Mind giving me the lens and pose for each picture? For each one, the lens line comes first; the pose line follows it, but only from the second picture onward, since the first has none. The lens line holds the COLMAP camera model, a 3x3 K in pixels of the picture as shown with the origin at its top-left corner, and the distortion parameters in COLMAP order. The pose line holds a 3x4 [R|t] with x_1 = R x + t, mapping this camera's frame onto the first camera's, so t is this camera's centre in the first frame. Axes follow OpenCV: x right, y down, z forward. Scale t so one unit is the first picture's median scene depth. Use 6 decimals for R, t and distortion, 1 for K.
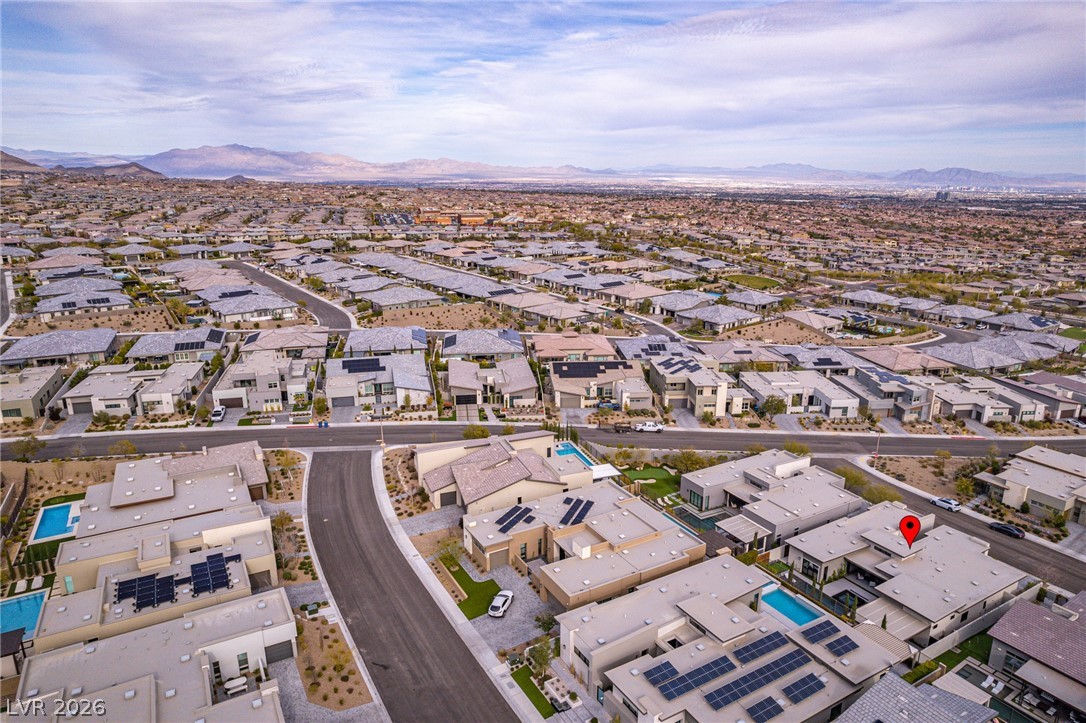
lens RADIAL K [[718.5, 0, 534.0], [0, 718.5, 362.9], [0, 0, 1]] dist [-0.091545, 0.085378]
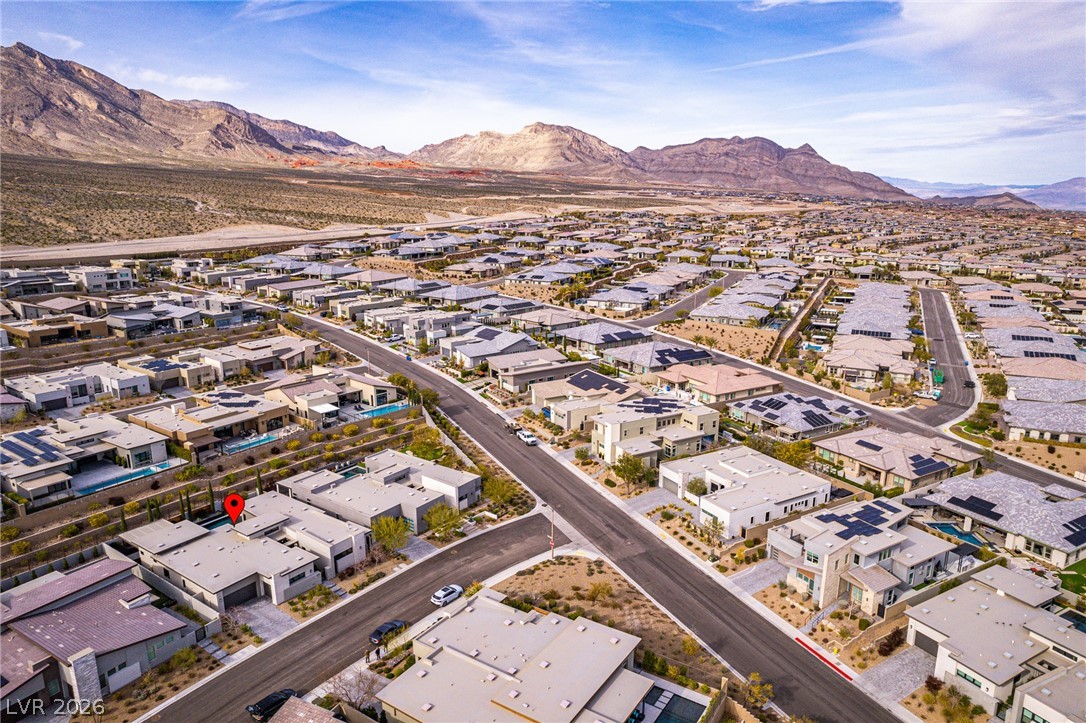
lens RADIAL K [[689.6, 0, 551.1], [0, 689.6, 360.2], [0, 0, 1]] dist [-0.084980, 0.072974]
pose [[0.418609, 0.211058, -0.883301, 0.682214], [-0.243239, 0.963142, 0.114861, -0.088848], [0.874986, 0.166772, 0.454518, 0.394191]]
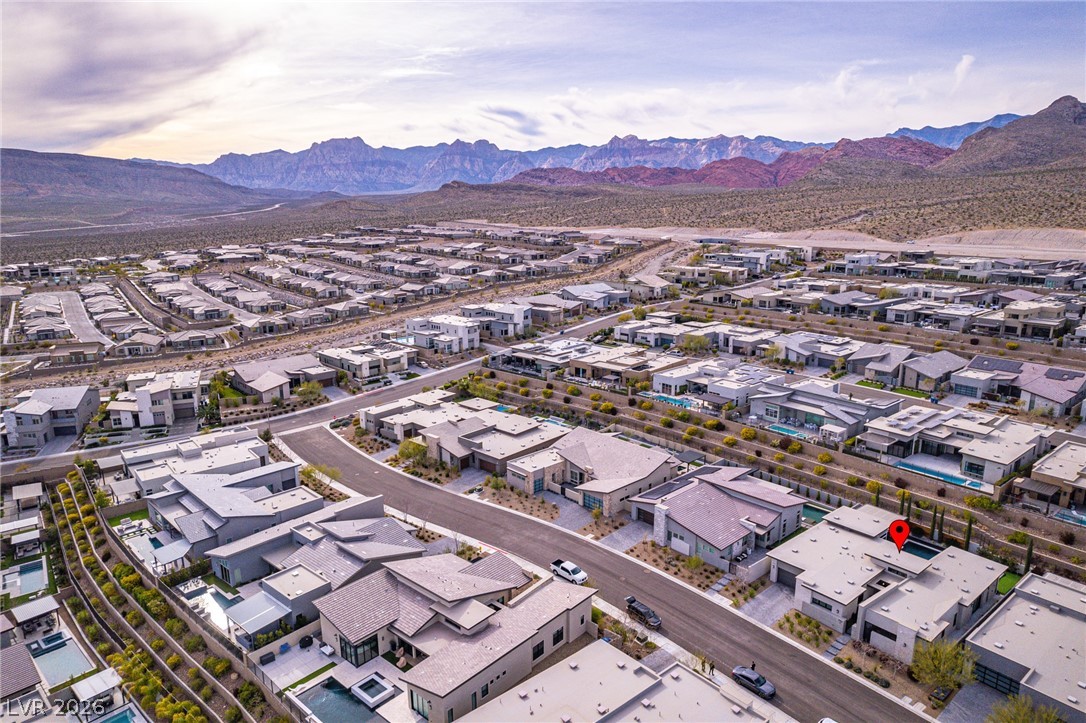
lens RADIAL K [[718.5, 0, 534.0], [0, 718.5, 362.9], [0, 0, 1]] dist [-0.091545, 0.085378]
pose [[-0.990491, 0.038317, -0.132131, 0.490848], [-0.030445, 0.875569, 0.482133, -0.181640], [0.134164, 0.481571, -0.866077, 0.723300]]
